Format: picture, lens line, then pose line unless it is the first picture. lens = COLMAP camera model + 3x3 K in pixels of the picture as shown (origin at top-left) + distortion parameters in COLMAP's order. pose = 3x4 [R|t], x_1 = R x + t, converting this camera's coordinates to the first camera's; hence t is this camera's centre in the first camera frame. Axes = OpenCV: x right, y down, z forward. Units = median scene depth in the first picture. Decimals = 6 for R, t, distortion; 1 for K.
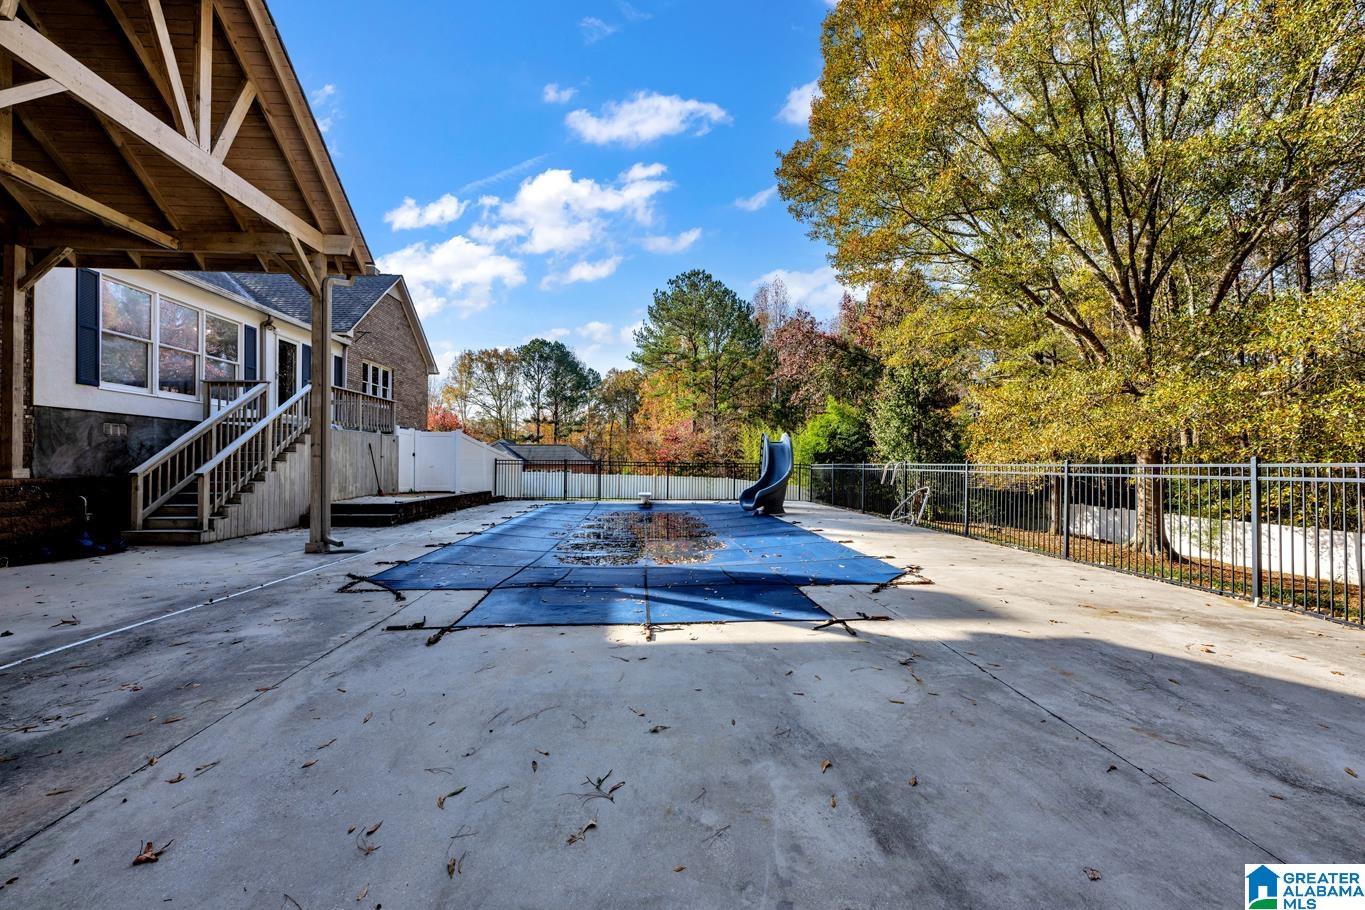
lens RADIAL K [[535.7, 0, 682.0], [0, 535.7, 458.8], [0, 0, 1]] dist [-0.001659, -0.000295]
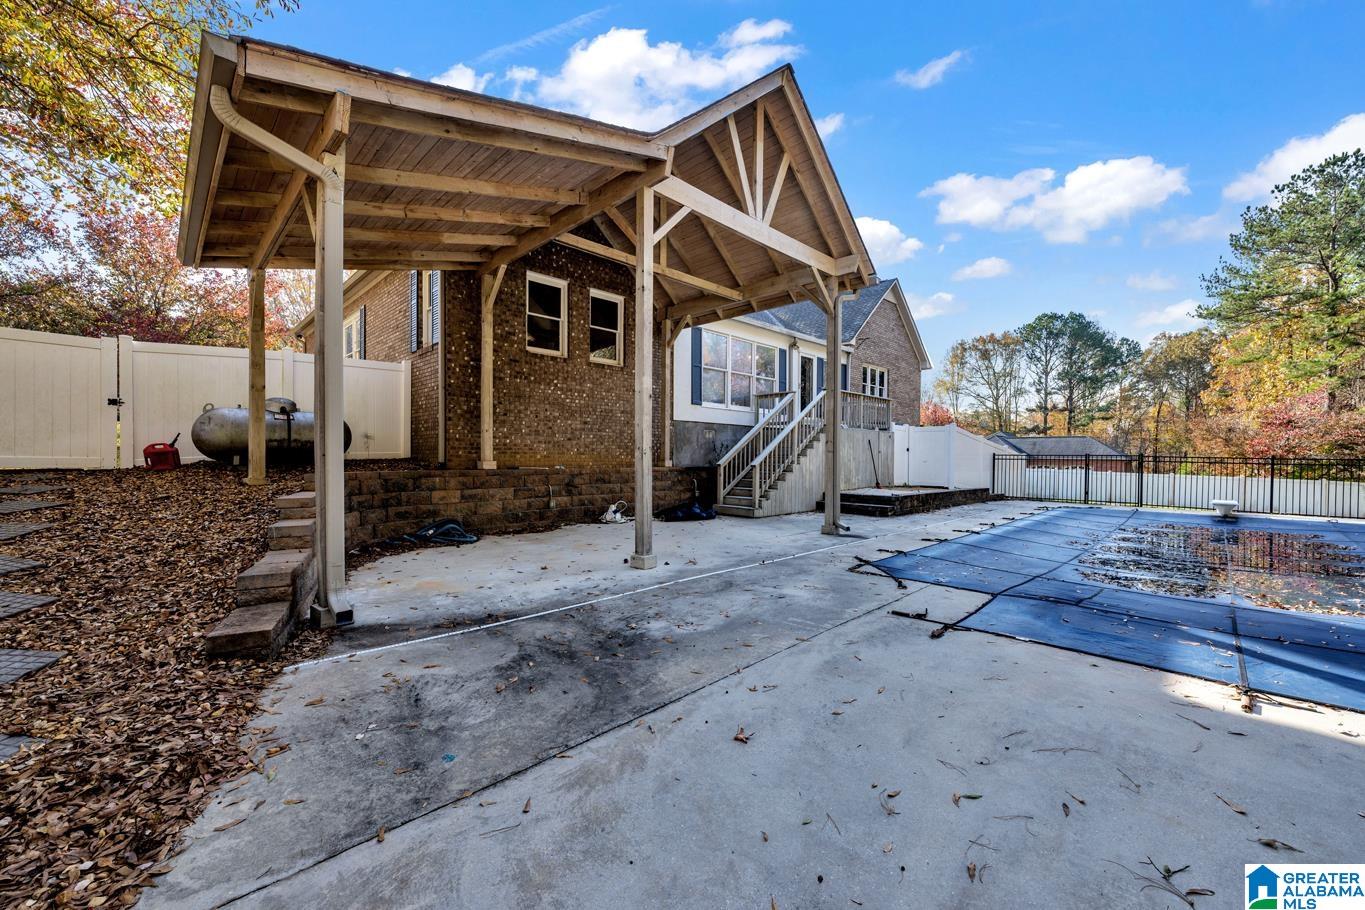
lens RADIAL K [[535.7, 0, 683.9], [0, 535.7, 460.1], [0, 0, 1]] dist [-0.001659, -0.000295]
pose [[0.655600, 0.006062, -0.755084, -0.010354], [0.002898, 0.999940, 0.010544, 0.000124], [0.755103, -0.009101, 0.655543, -0.007663]]
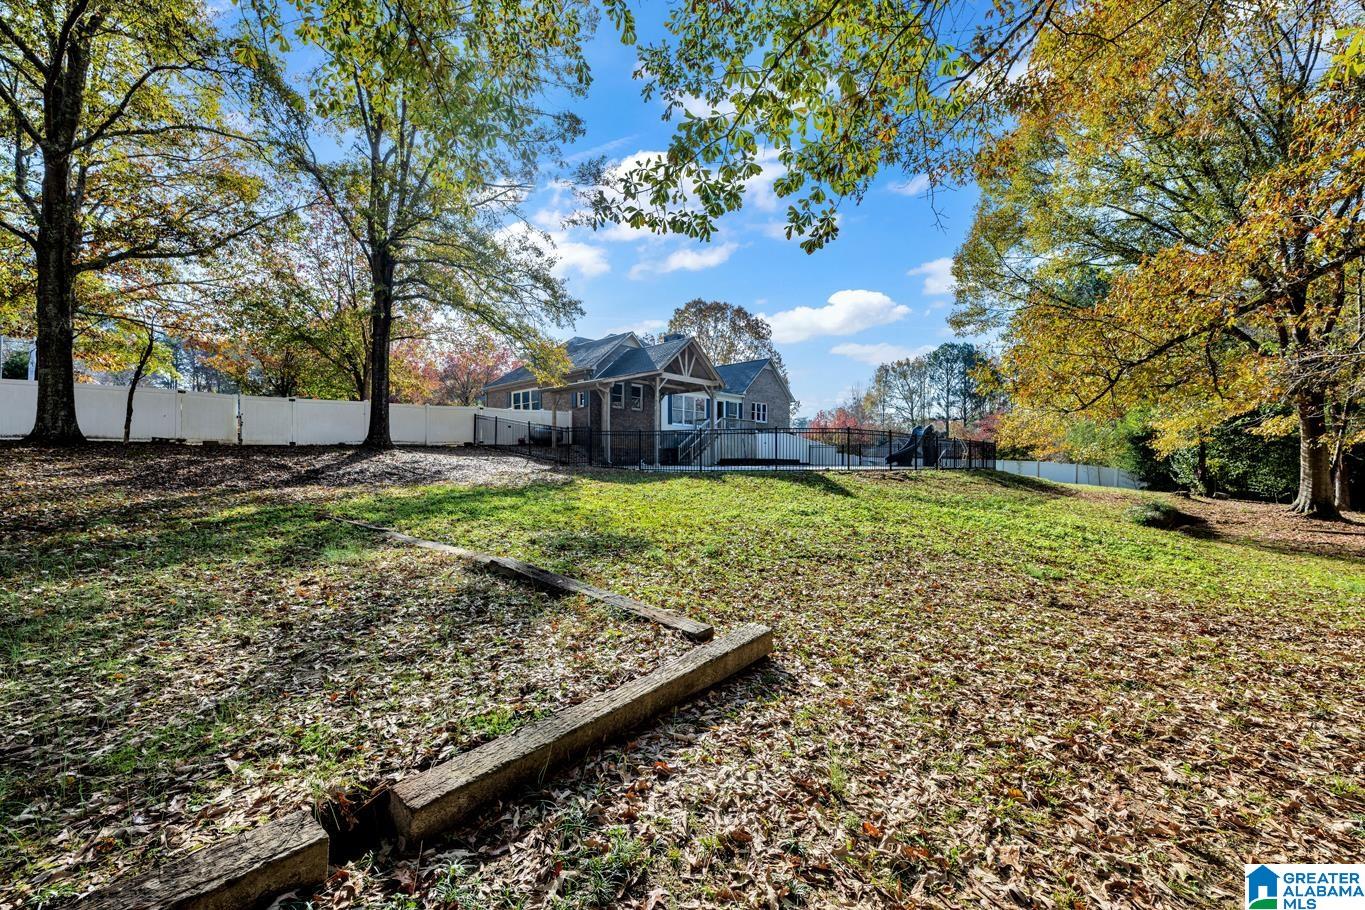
lens RADIAL K [[535.7, 0, 682.8], [0, 535.7, 459.6], [0, 0, 1]] dist [-0.001659, -0.000295]
pose [[0.682649, -0.016076, -0.730570, 2.356955], [0.015676, 0.999850, -0.007354, 0.195962], [0.730579, -0.006432, 0.682798, -2.105660]]
